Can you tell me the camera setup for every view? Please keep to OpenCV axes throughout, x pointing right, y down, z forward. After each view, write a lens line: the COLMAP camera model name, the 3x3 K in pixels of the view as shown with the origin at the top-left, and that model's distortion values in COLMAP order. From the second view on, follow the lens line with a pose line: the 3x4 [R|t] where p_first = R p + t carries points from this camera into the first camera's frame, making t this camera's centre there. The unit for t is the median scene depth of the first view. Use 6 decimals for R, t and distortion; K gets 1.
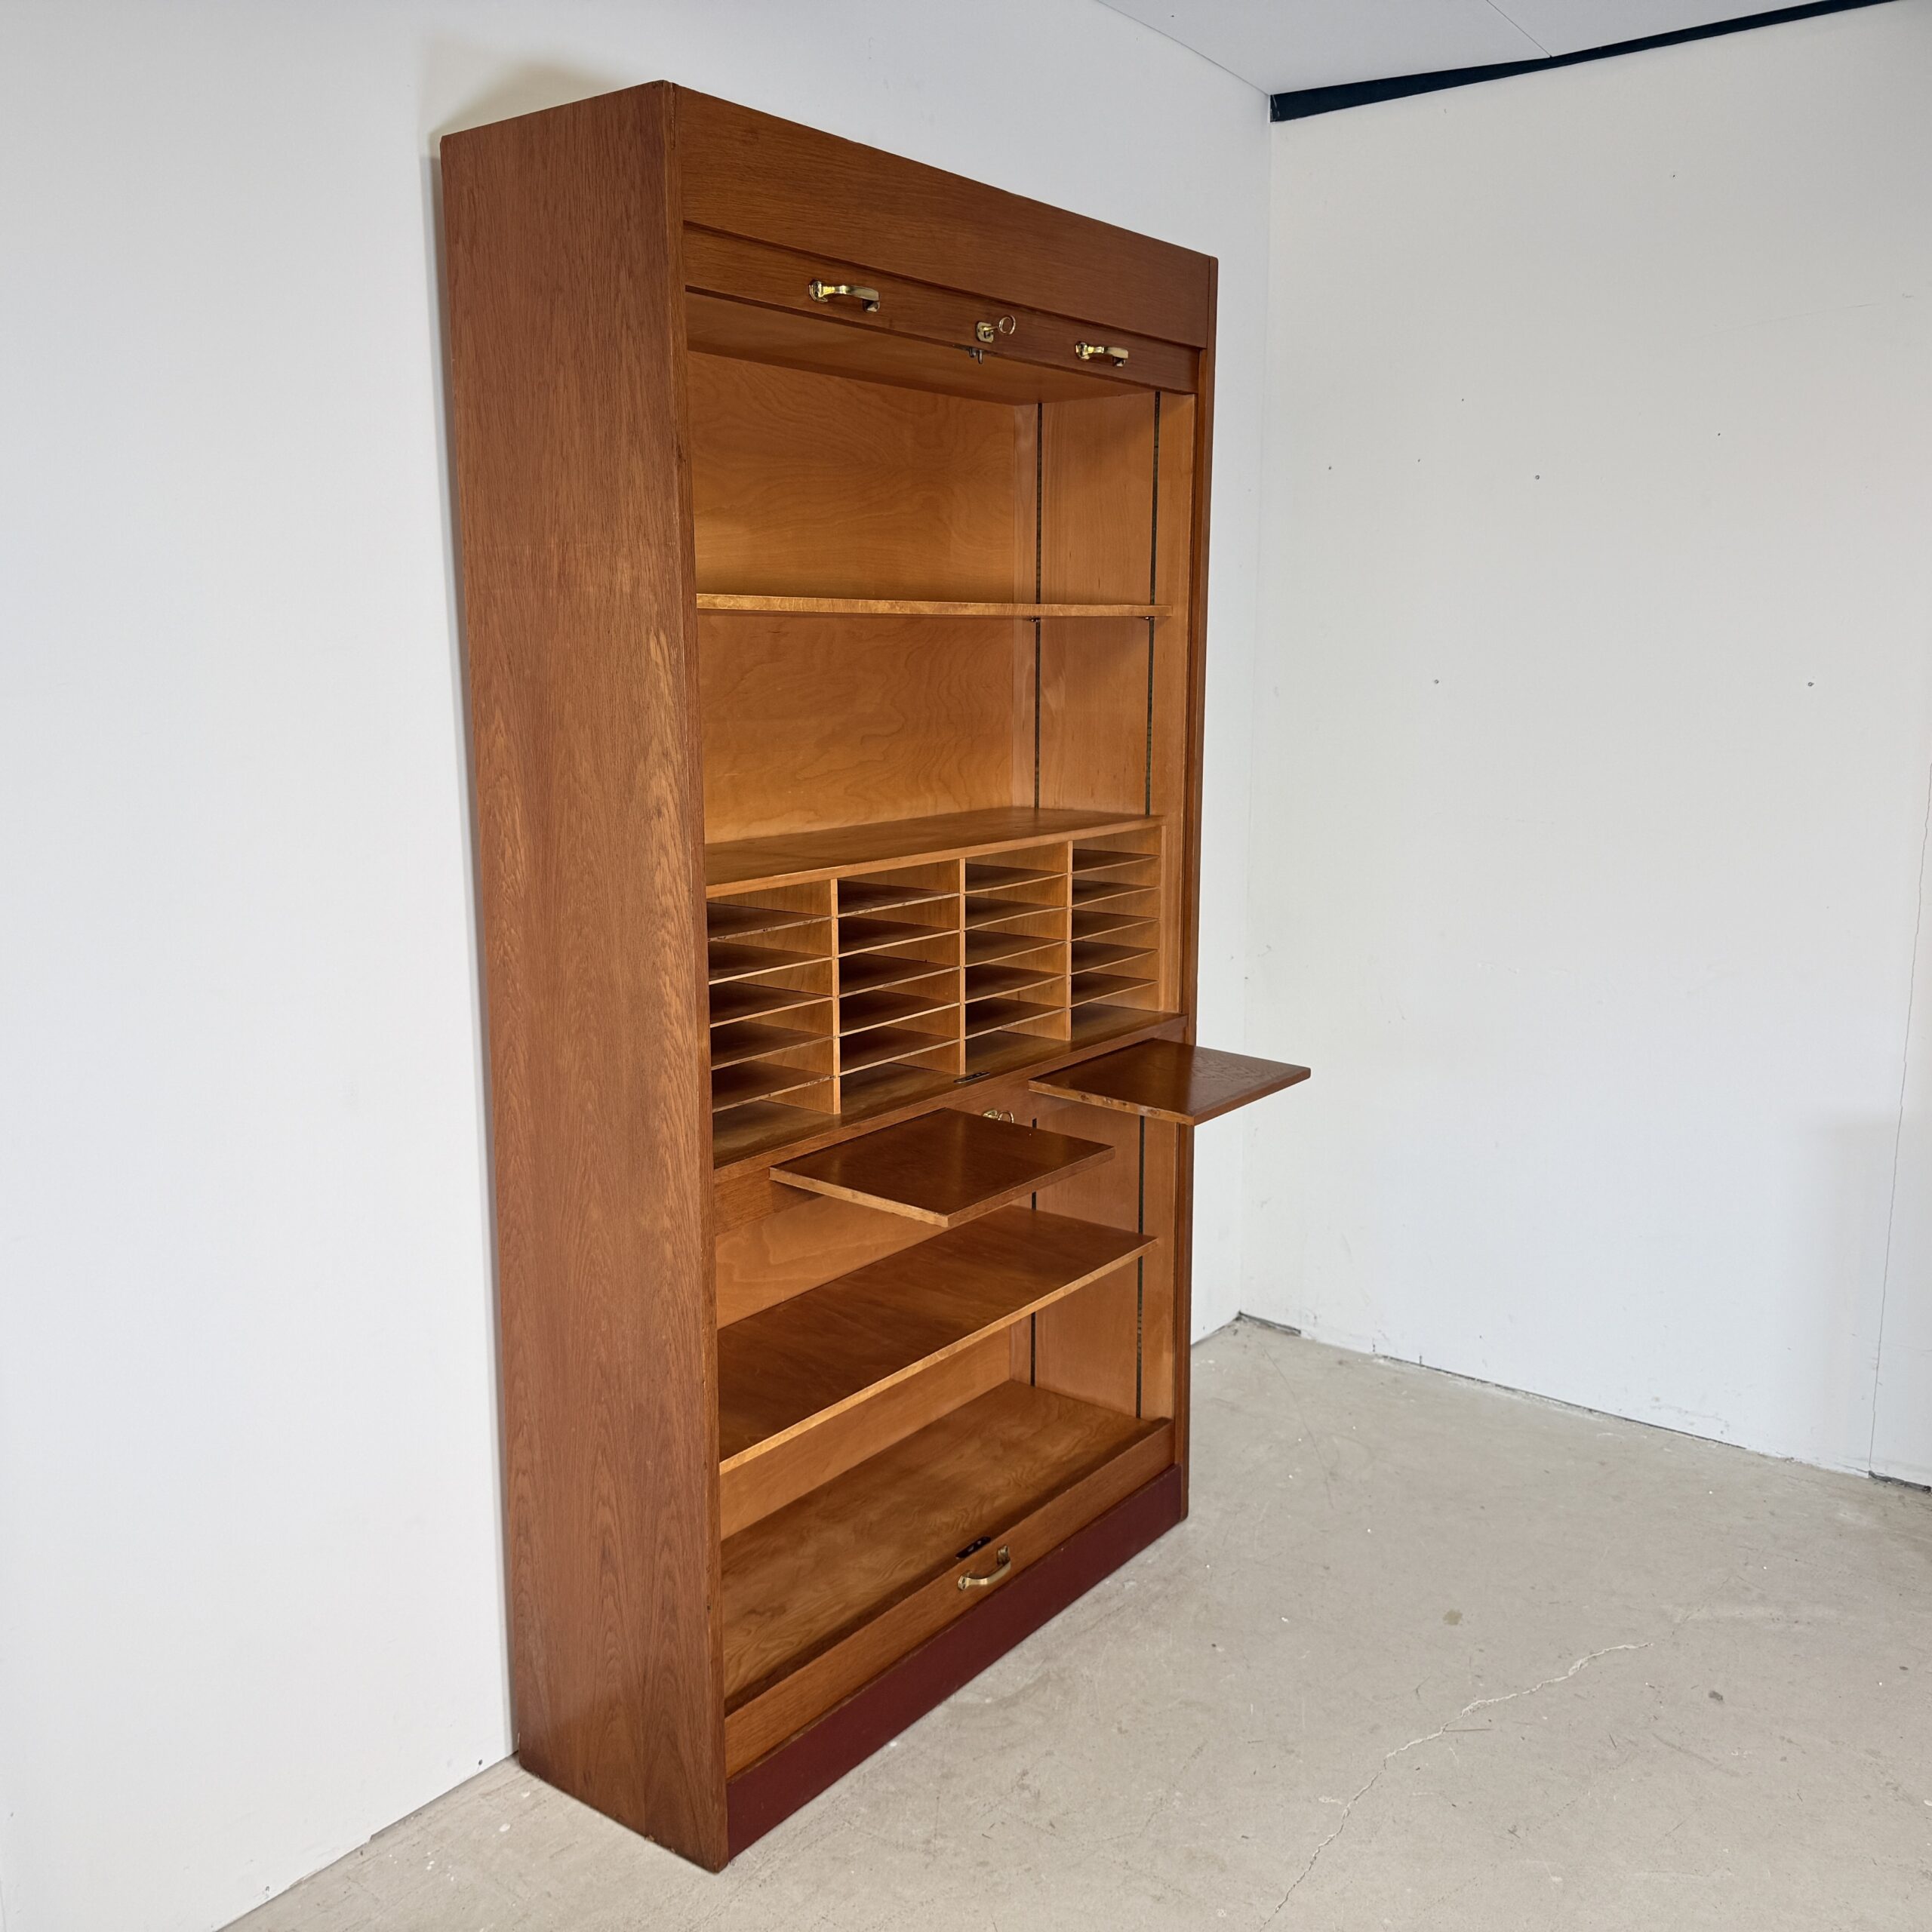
lens RADIAL K [[1803.6, 0, 951.7], [0, 1803.6, 969.1], [0, 0, 1]] dist [0.078264, -0.171051]
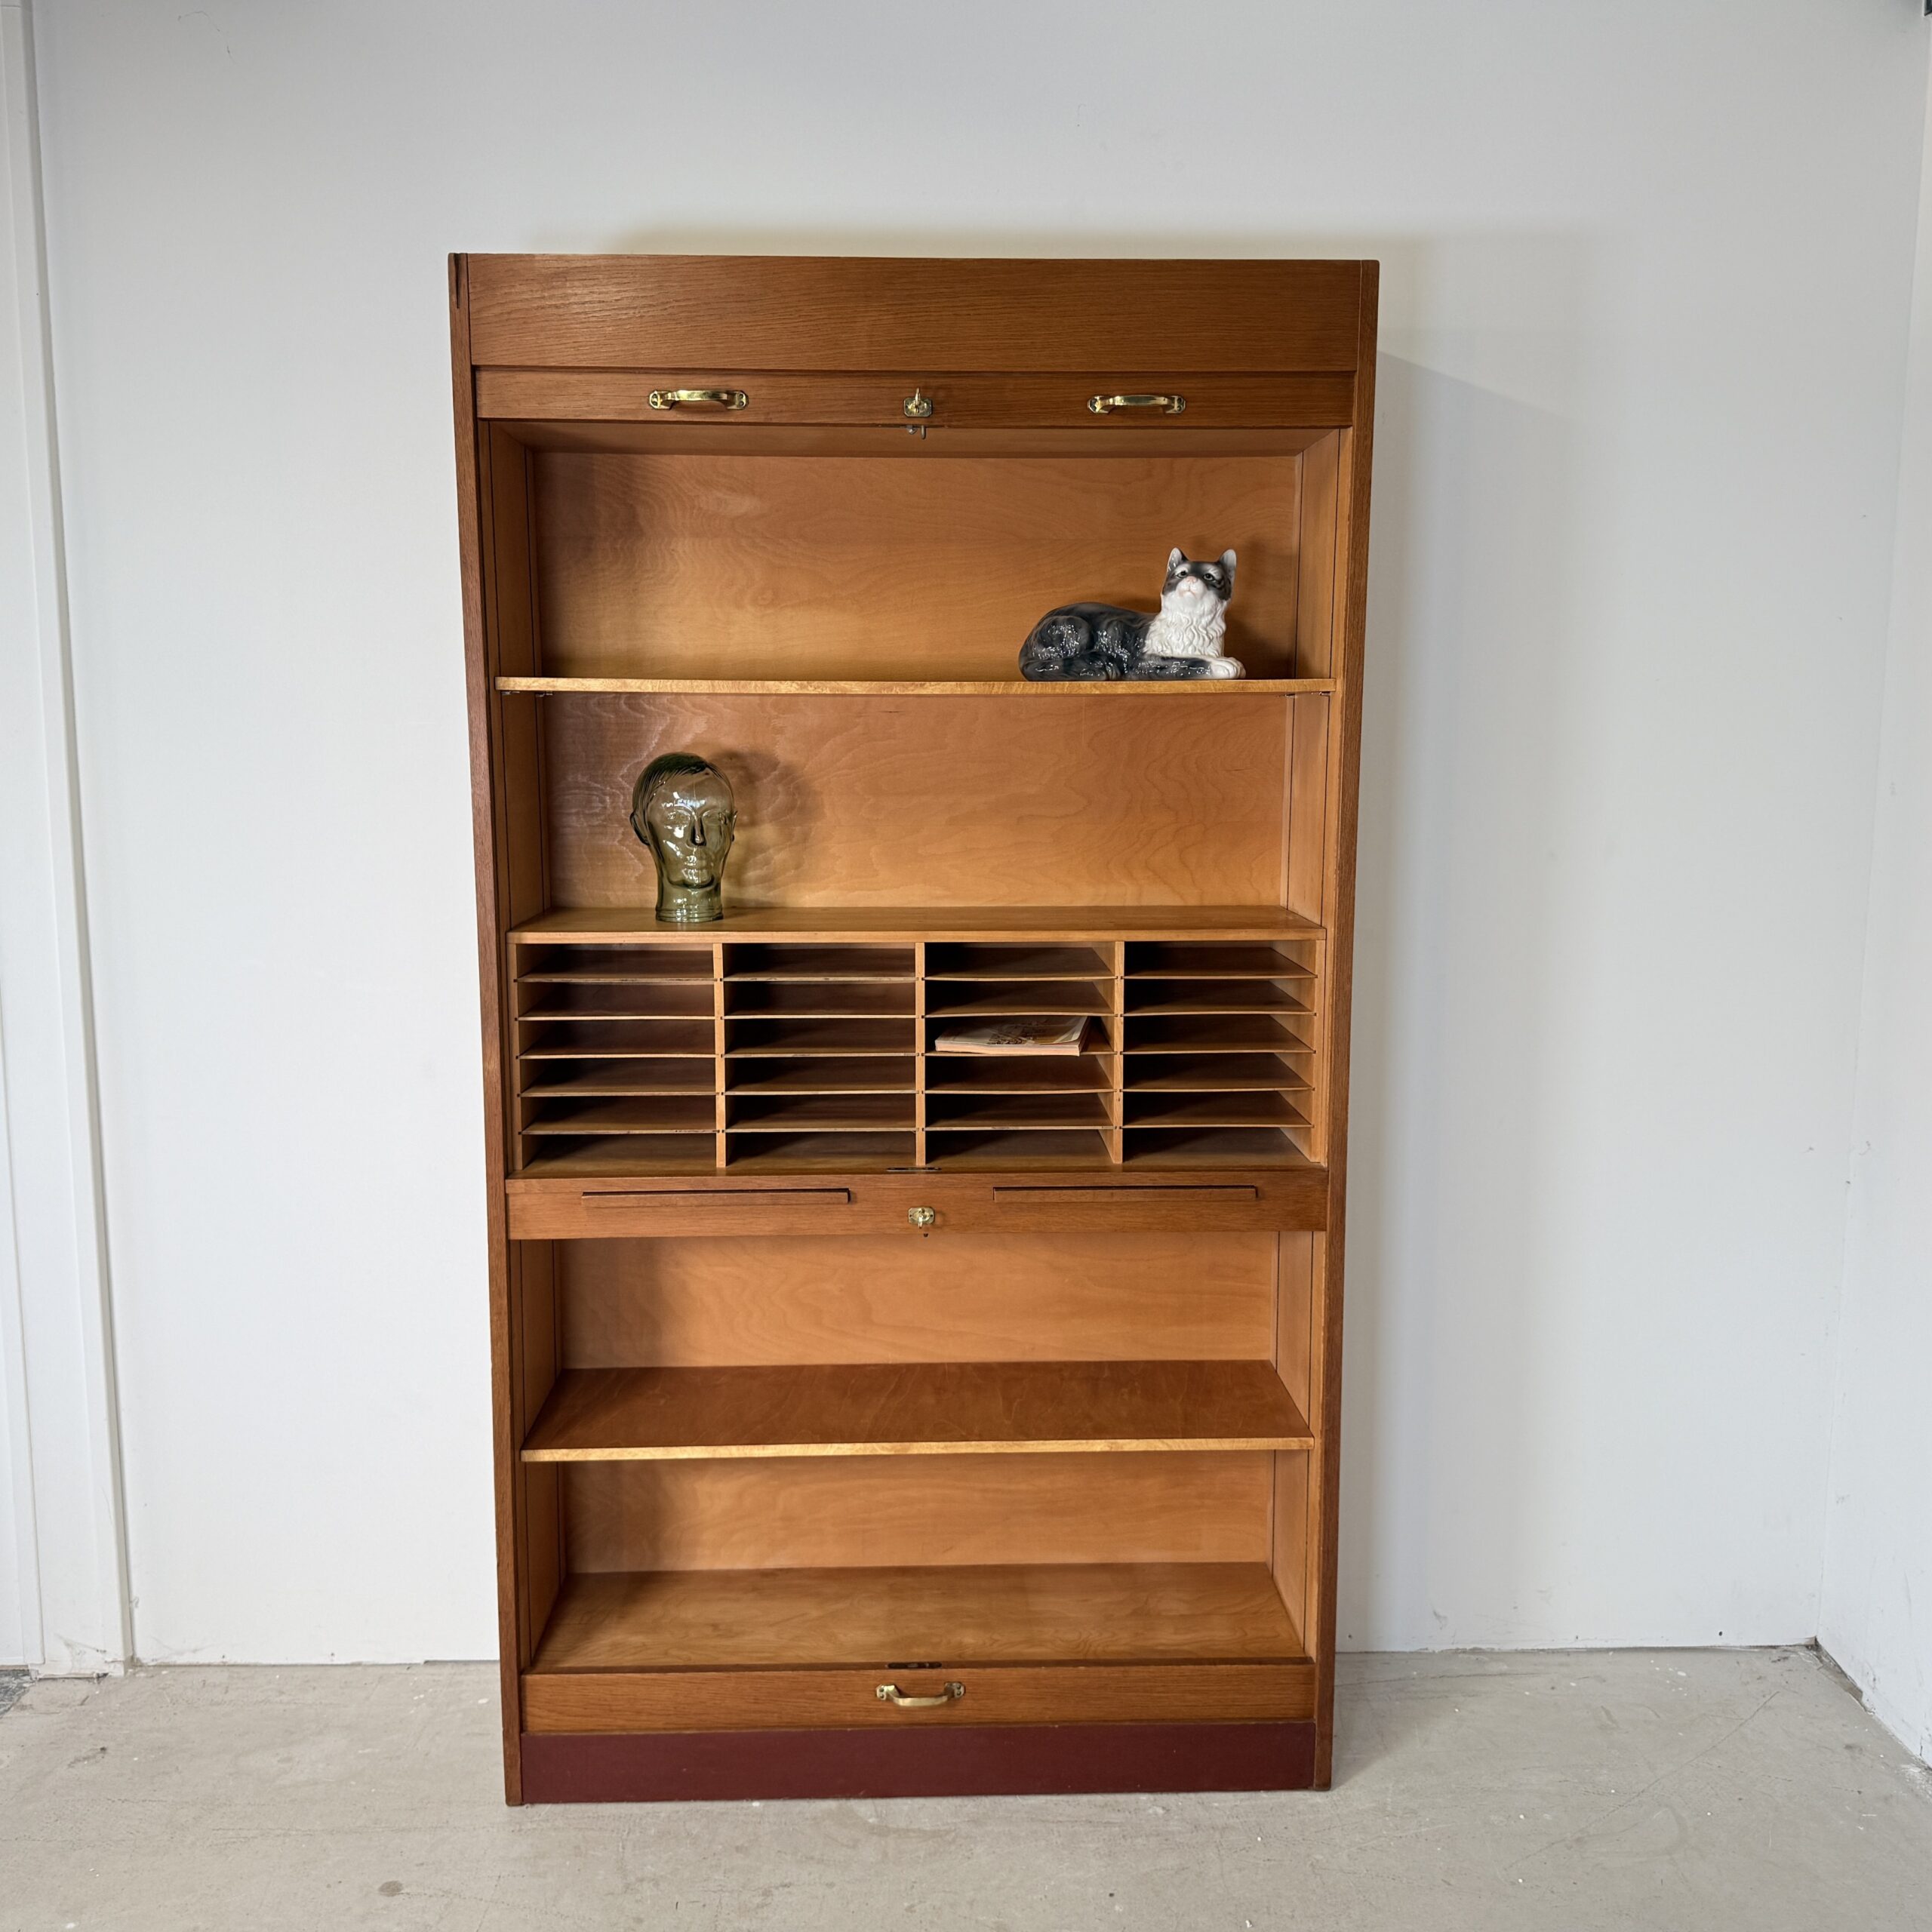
lens RADIAL K [[1812.6, 0, 966.0], [0, 1812.6, 966.0], [0, 0, 1]] dist [0.007404, -0.021738]
pose [[0.631391, 0.104591, -0.768379, 0.809631], [-0.141263, 0.989796, 0.018651, -0.073807], [0.762489, 0.096767, 0.639724, 0.421650]]
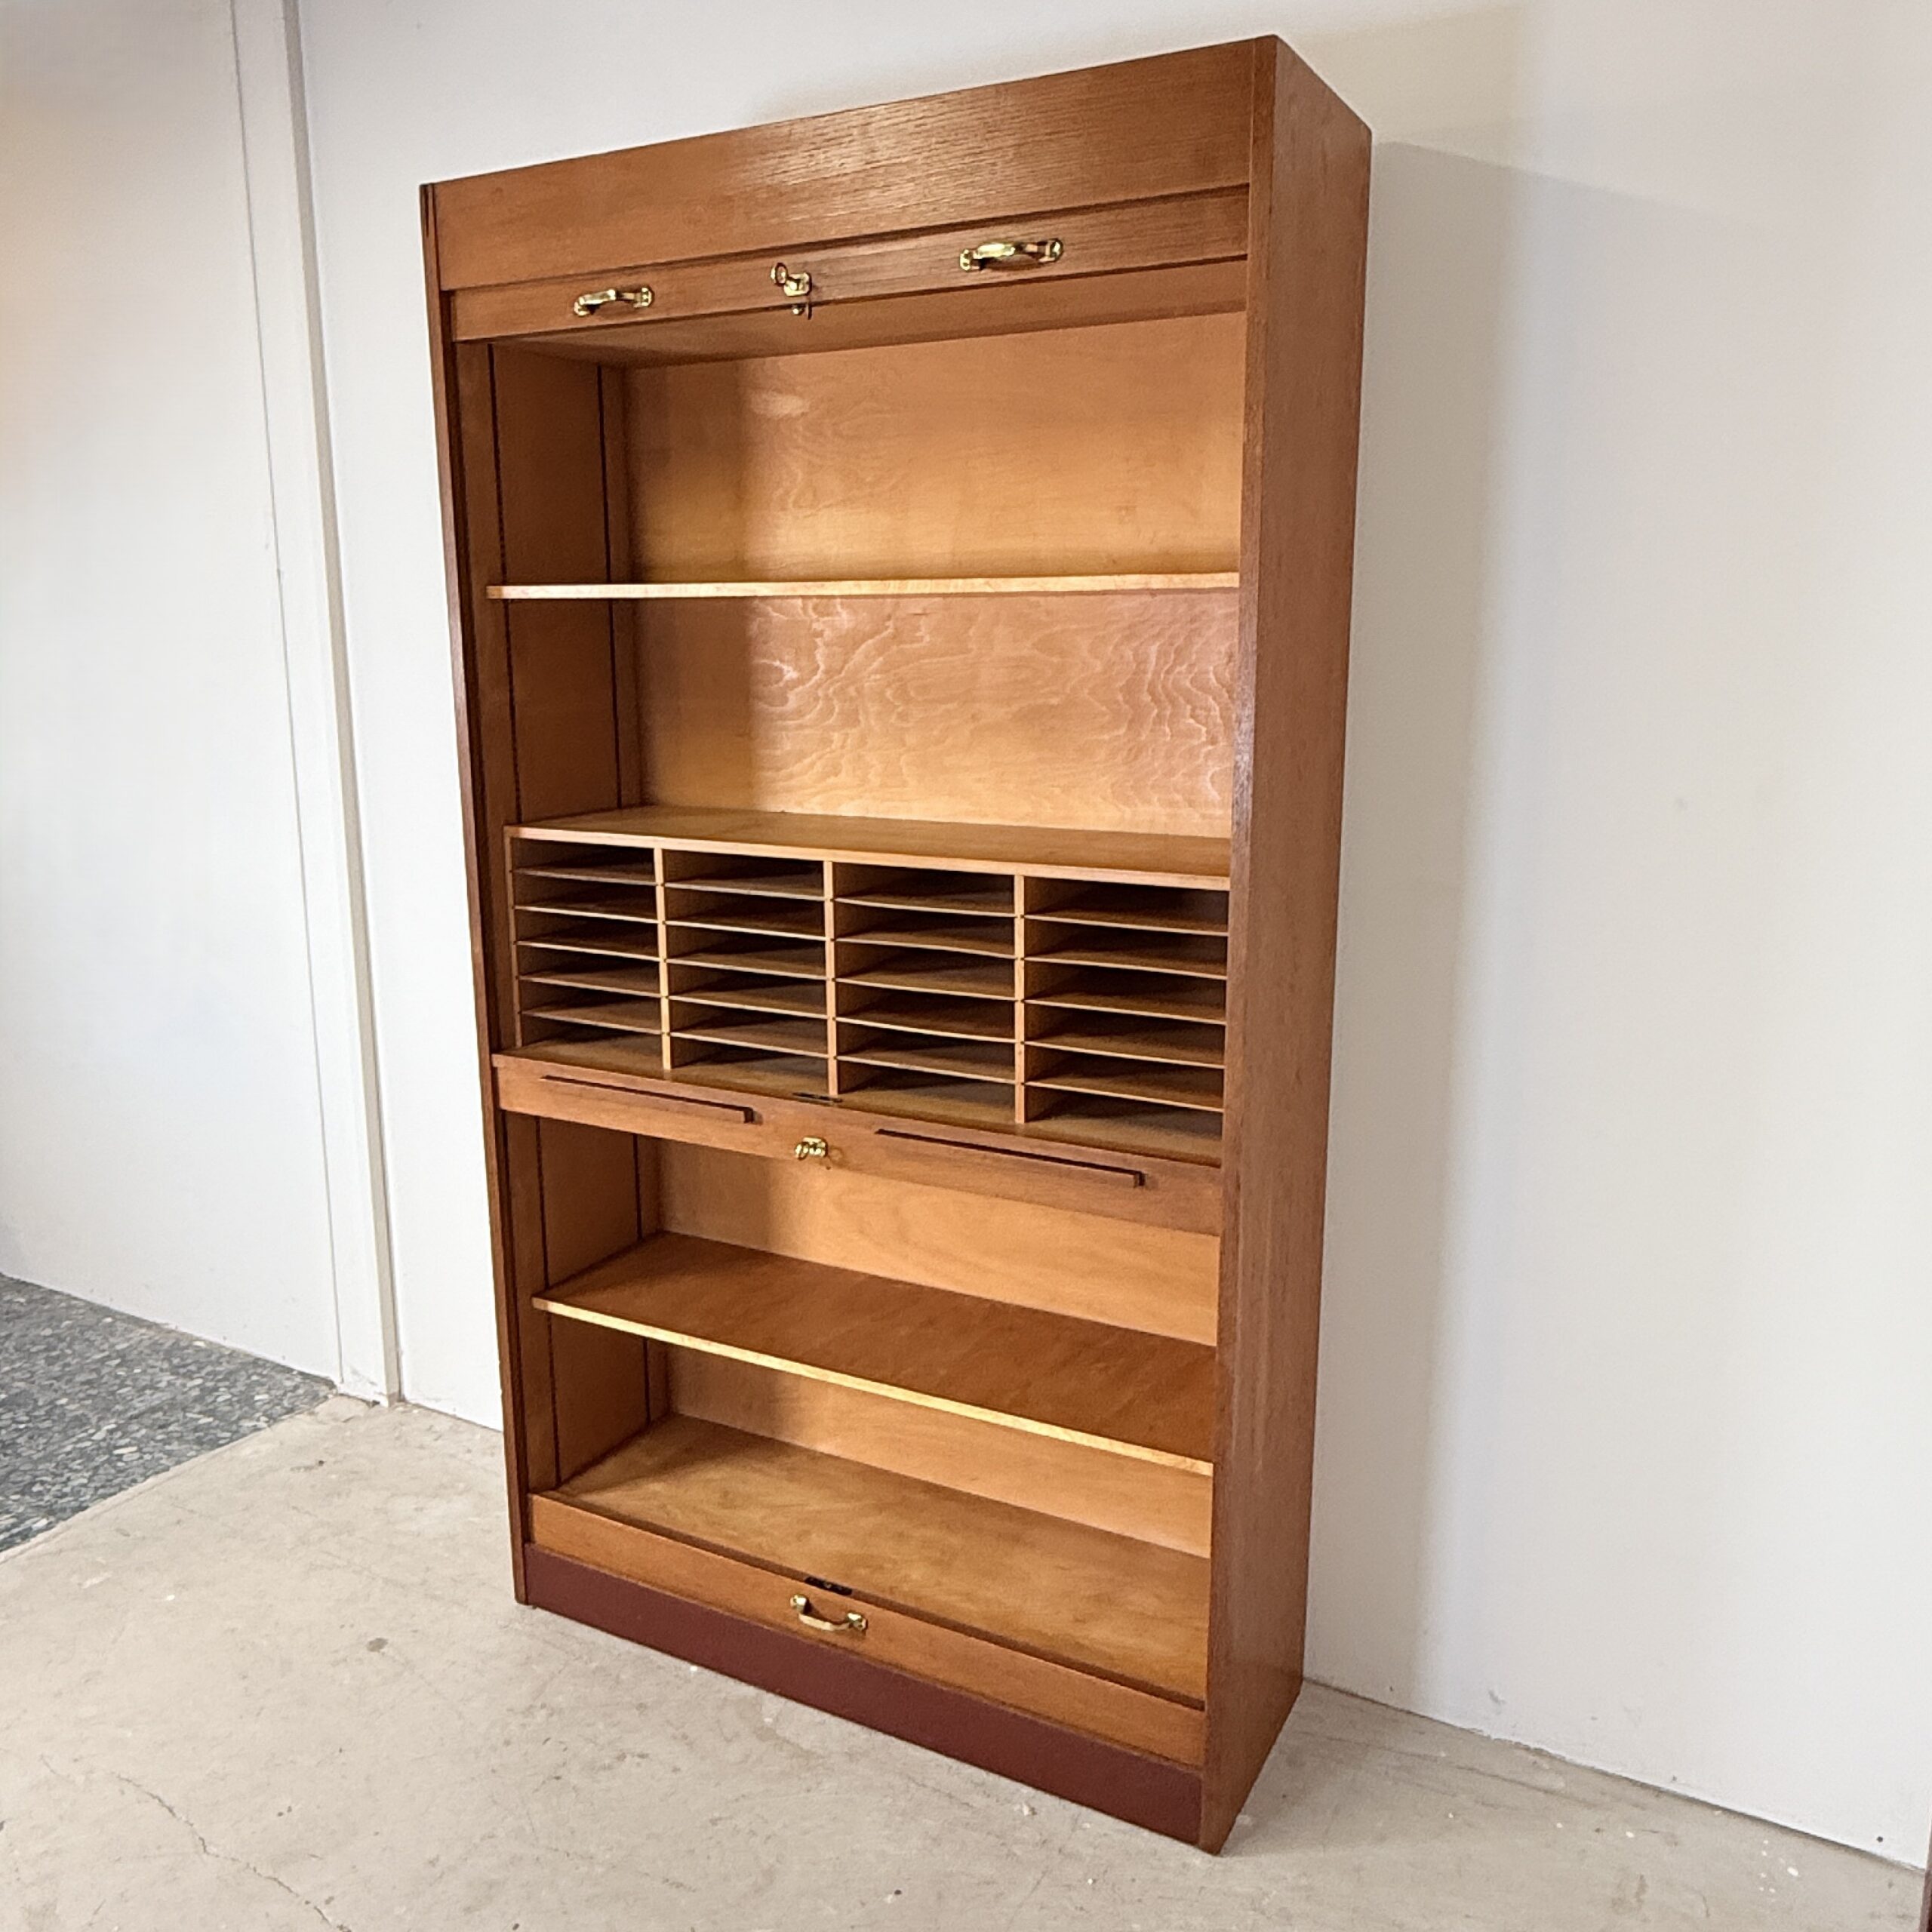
lens RADIAL K [[1629.1, 0, 968.0], [0, 1629.1, 946.9], [0, 0, 1]] dist [-0.048539, 0.053598]
pose [[0.164914, 0.199168, -0.965989, 0.867961], [-0.172850, 0.970078, 0.170502, -0.181738], [0.971044, 0.138853, 0.194405, 0.964527]]
